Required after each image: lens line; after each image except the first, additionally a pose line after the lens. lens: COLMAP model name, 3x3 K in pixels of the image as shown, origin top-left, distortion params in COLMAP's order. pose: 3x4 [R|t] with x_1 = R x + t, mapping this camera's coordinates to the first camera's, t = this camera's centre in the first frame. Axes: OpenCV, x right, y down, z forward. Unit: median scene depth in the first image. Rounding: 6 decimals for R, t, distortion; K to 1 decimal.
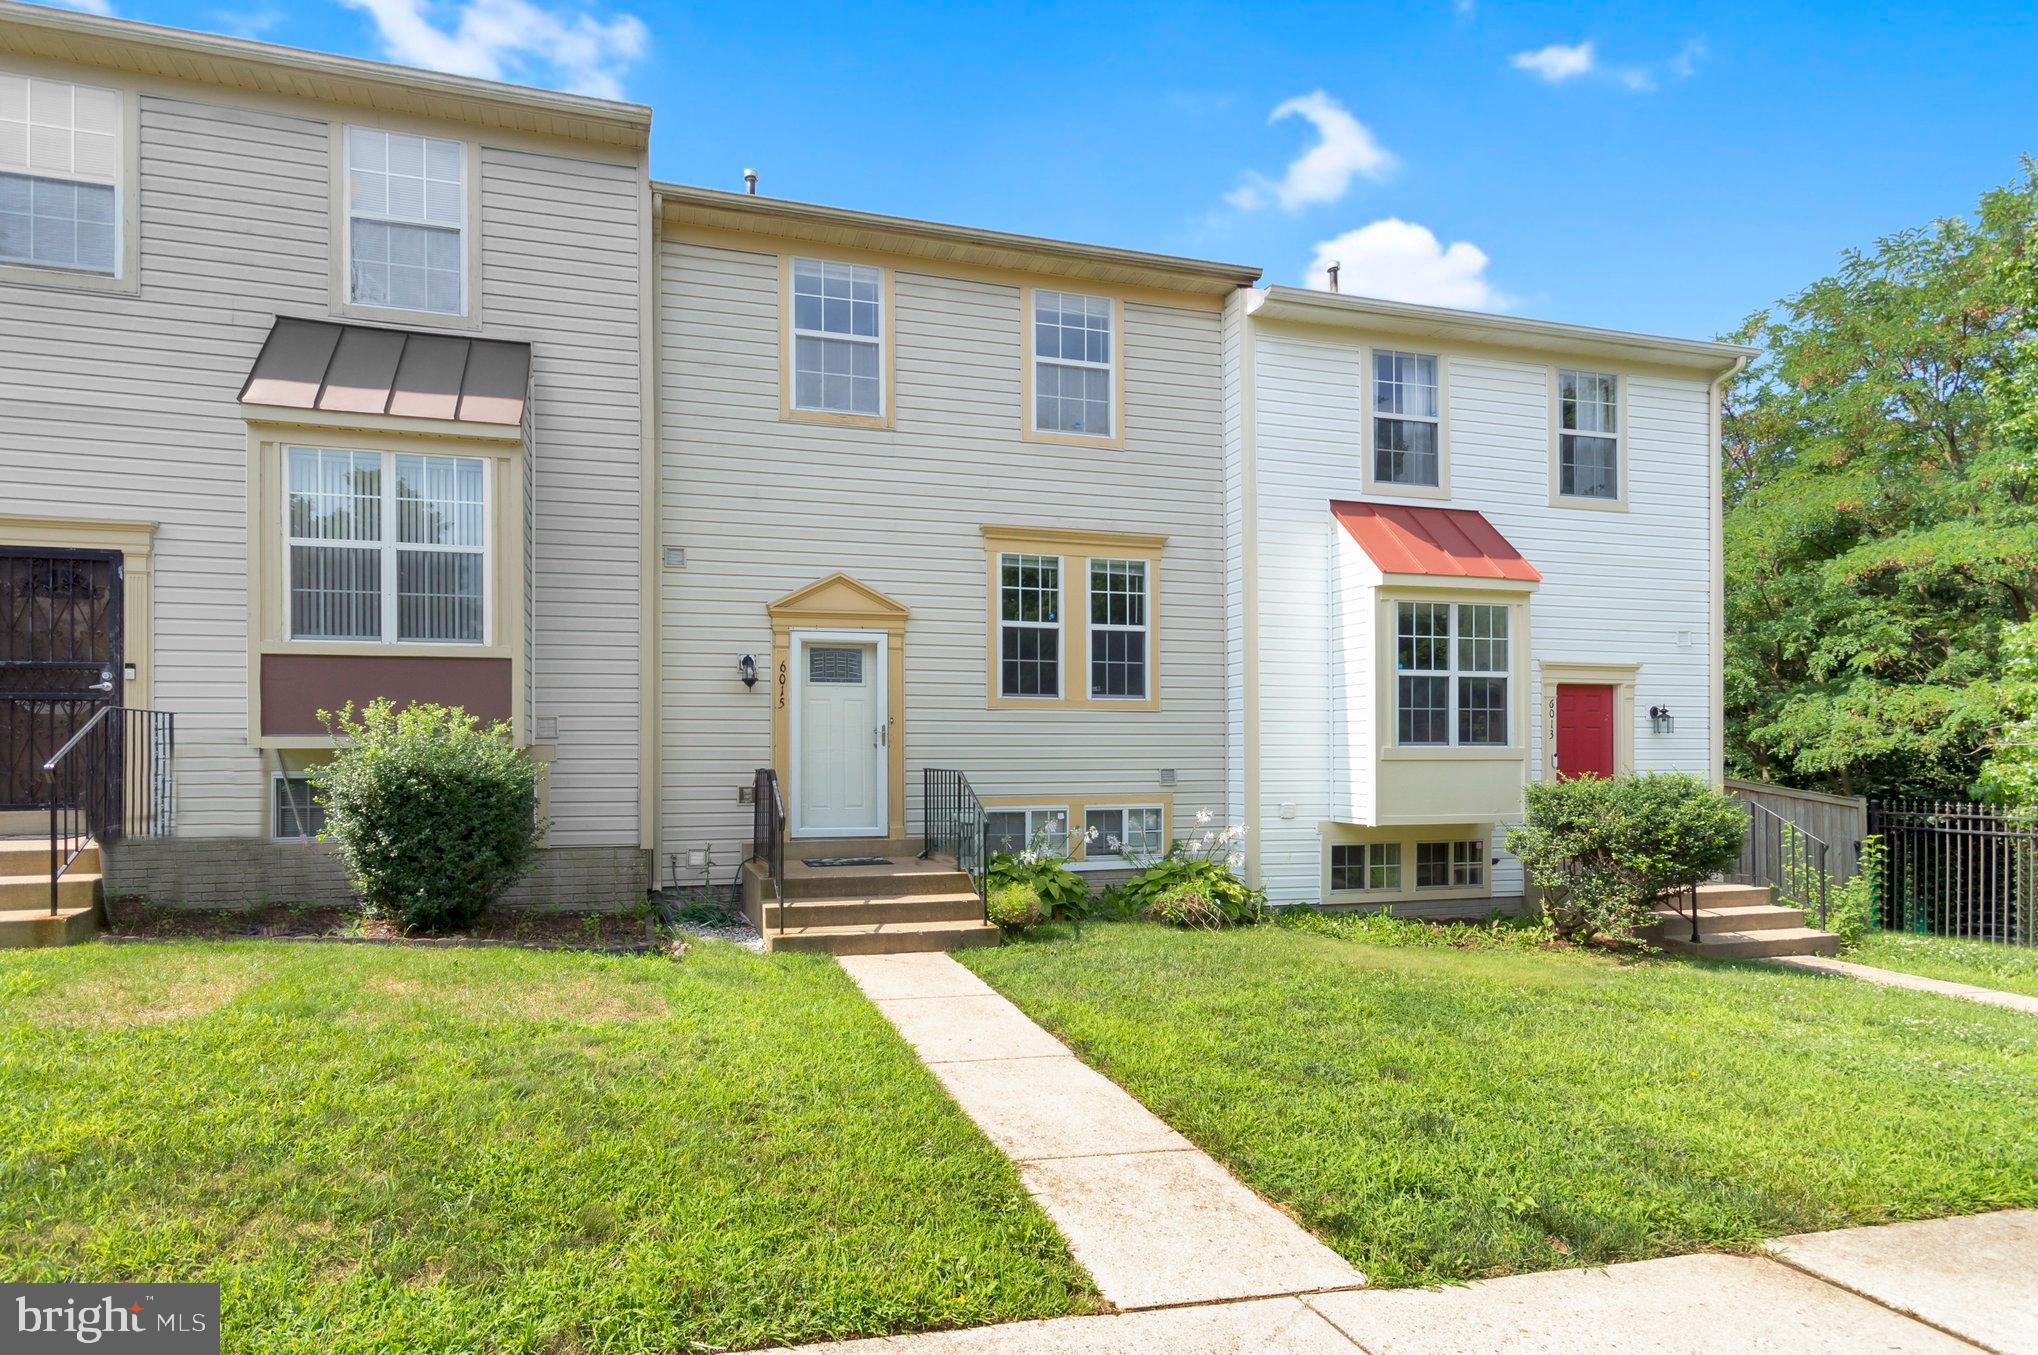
lens RADIAL K [[856.5, 0, 1026.1], [0, 856.5, 748.9], [0, 0, 1]] dist [0.000203, 0.000244]
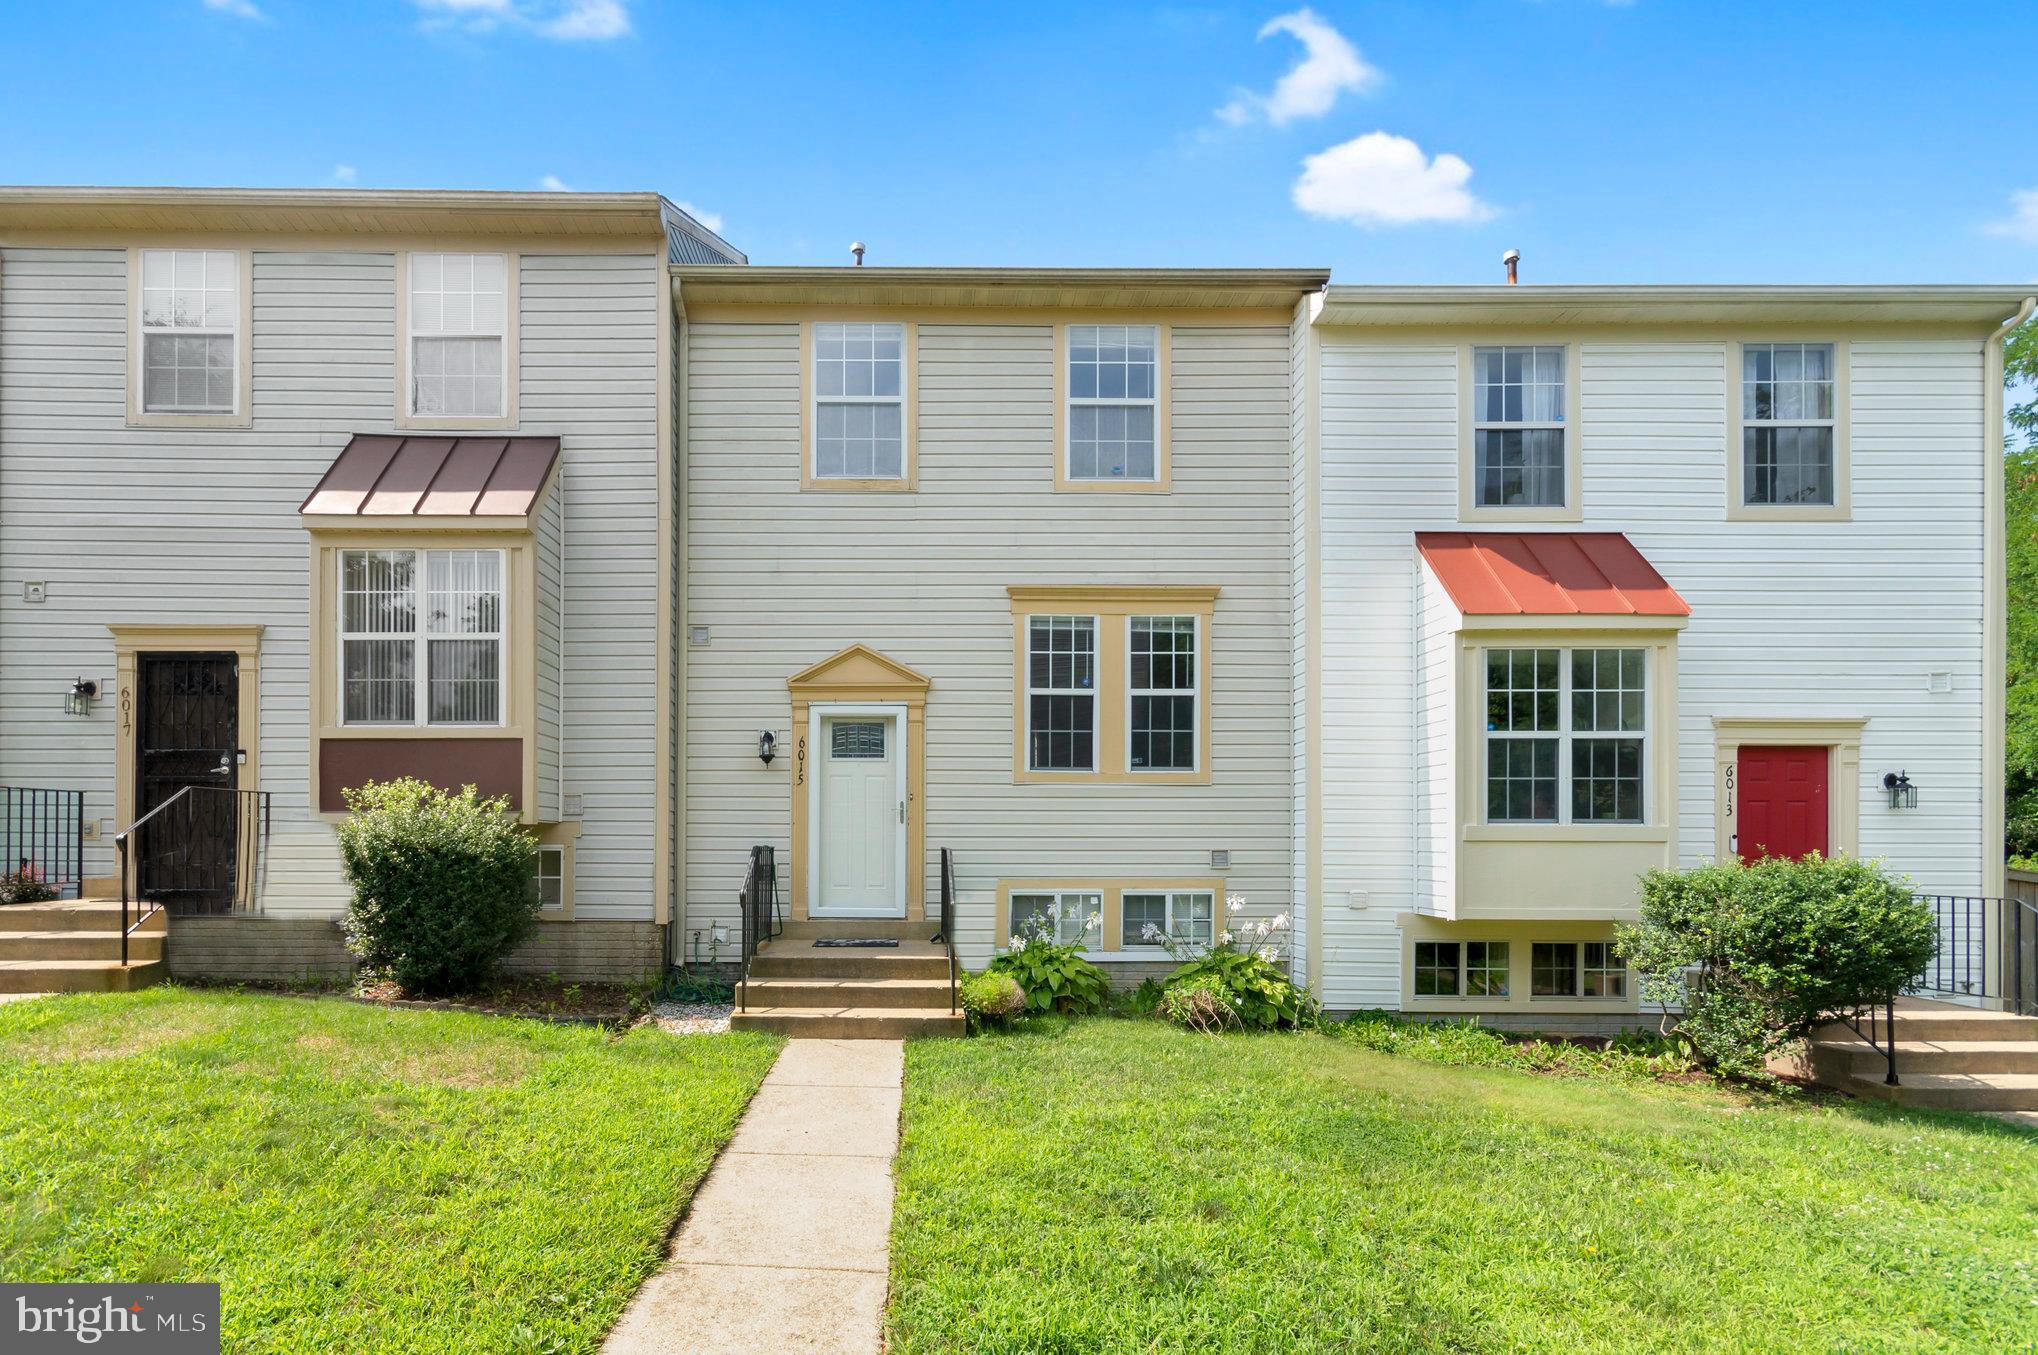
lens RADIAL K [[906.1, 0, 964.4], [0, 906.1, 831.2], [0, 0, 1]] dist [0.001038, -0.000050]
pose [[0.973572, 0.002927, -0.228360, 0.137248], [-0.002641, 0.999995, 0.001560, 0.003639], [0.228364, -0.000916, 0.973575, 0.032370]]
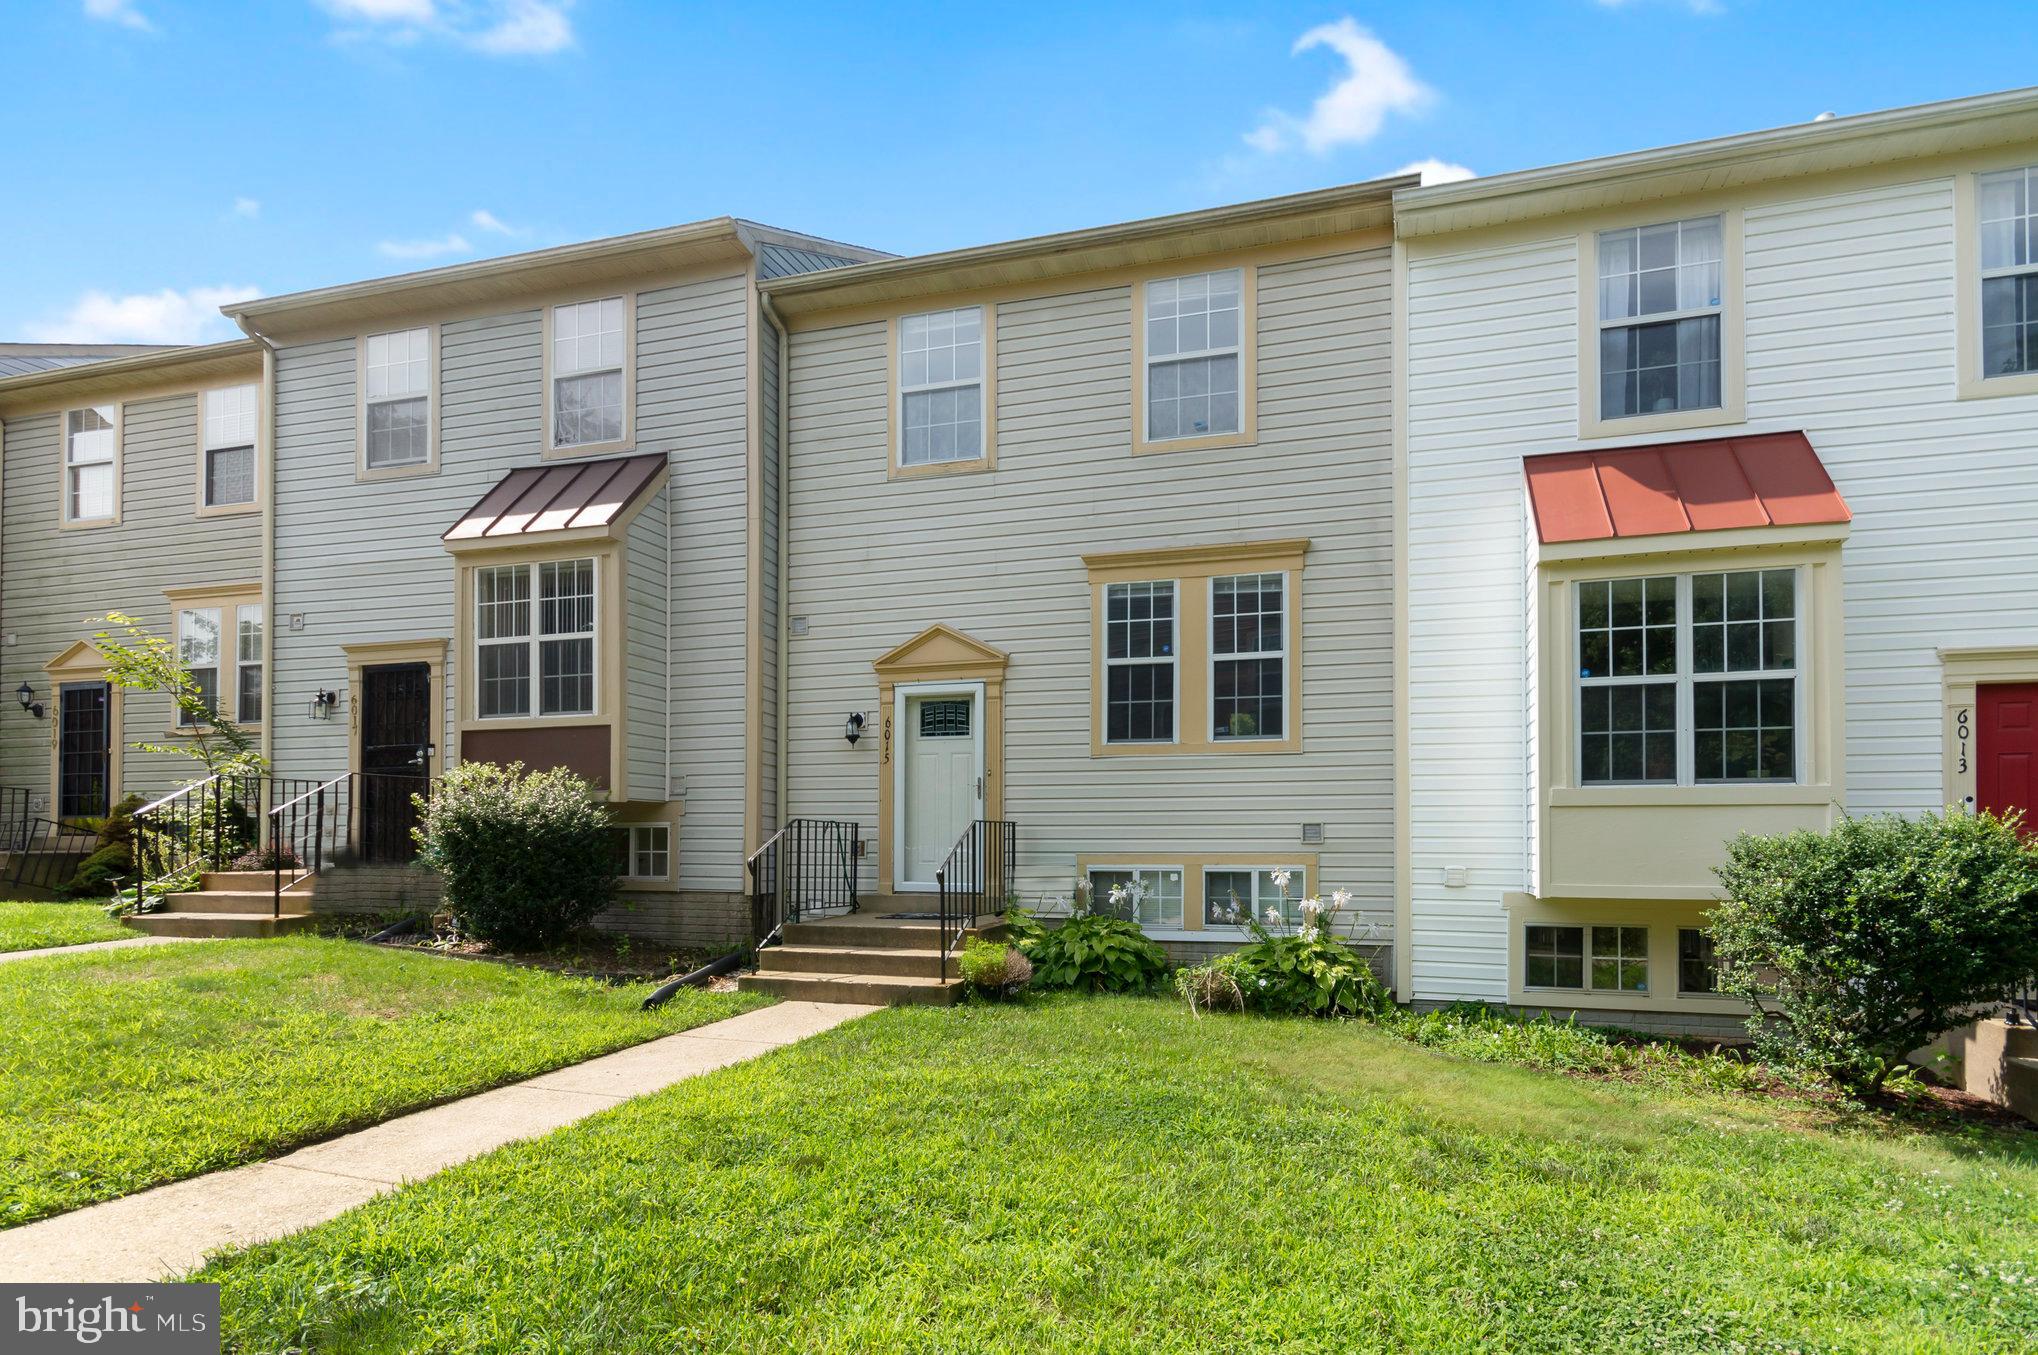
lens RADIAL K [[897.4, 0, 1014.9], [0, 897.4, 818.5], [0, 0, 1]] dist [0.000486, -0.000038]
pose [[0.890268, -0.006274, -0.455393, 0.340545], [0.006006, 0.999980, -0.002036, 0.021271], [0.455397, -0.000922, 0.890288, 0.122303]]
